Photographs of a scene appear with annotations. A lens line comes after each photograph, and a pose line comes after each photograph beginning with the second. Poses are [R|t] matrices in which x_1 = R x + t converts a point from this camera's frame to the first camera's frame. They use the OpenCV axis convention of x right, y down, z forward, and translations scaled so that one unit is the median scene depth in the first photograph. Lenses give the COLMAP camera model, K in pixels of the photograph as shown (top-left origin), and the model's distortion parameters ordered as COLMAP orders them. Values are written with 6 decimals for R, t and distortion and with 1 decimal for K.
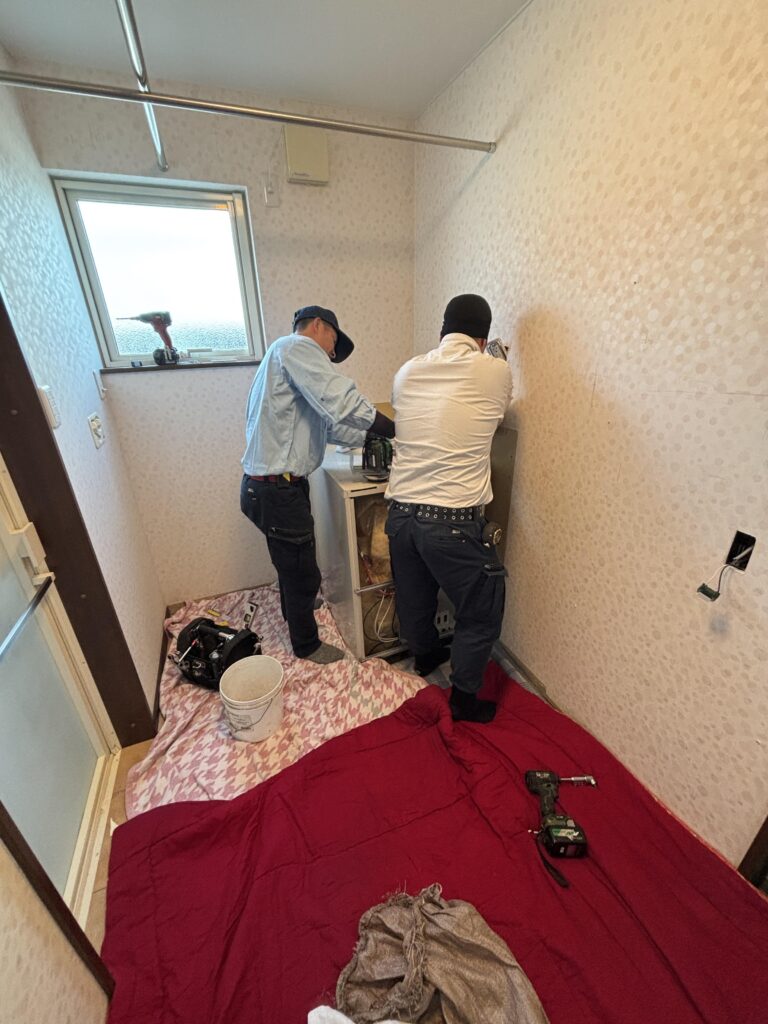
lens RADIAL K [[412.5, 0, 384.0], [0, 412.5, 512.0], [0, 0, 1]] dist [-0.010952, 0.000043]
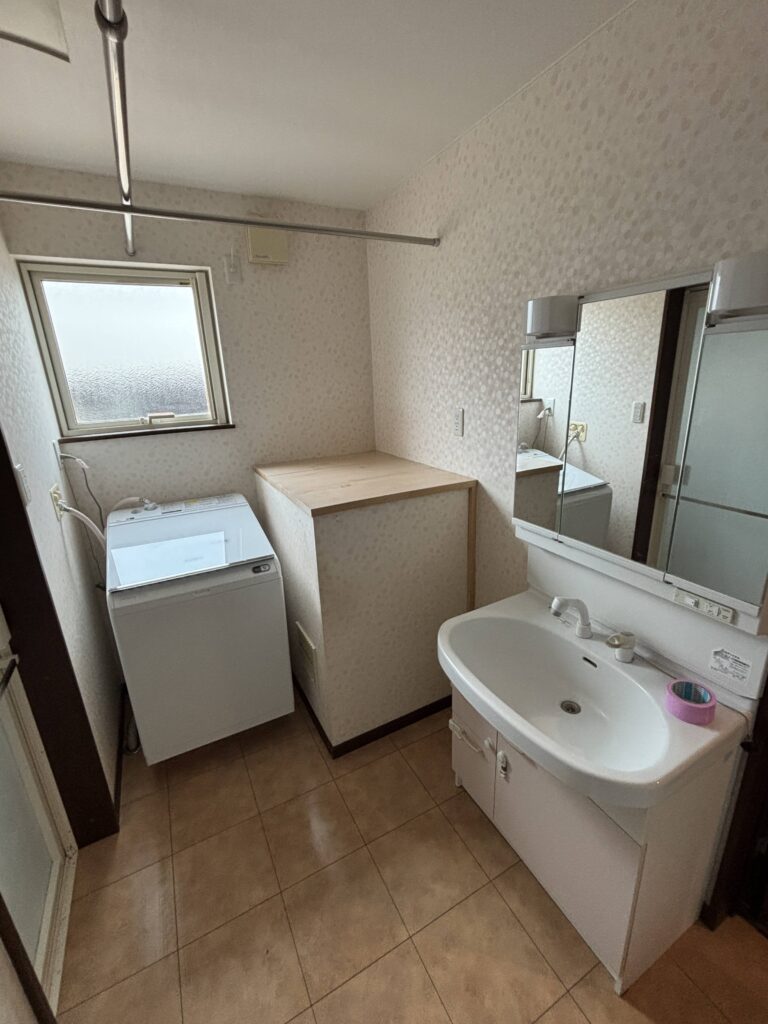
lens RADIAL K [[441.2, 0, 384.0], [0, 441.2, 512.0], [0, 0, 1]] dist [-0.001128, -0.000327]
pose [[0.994672, -0.045970, 0.092272, -0.026566], [0.056216, 0.992150, -0.111705, -0.016253], [-0.086412, 0.116297, 0.989448, -0.110087]]
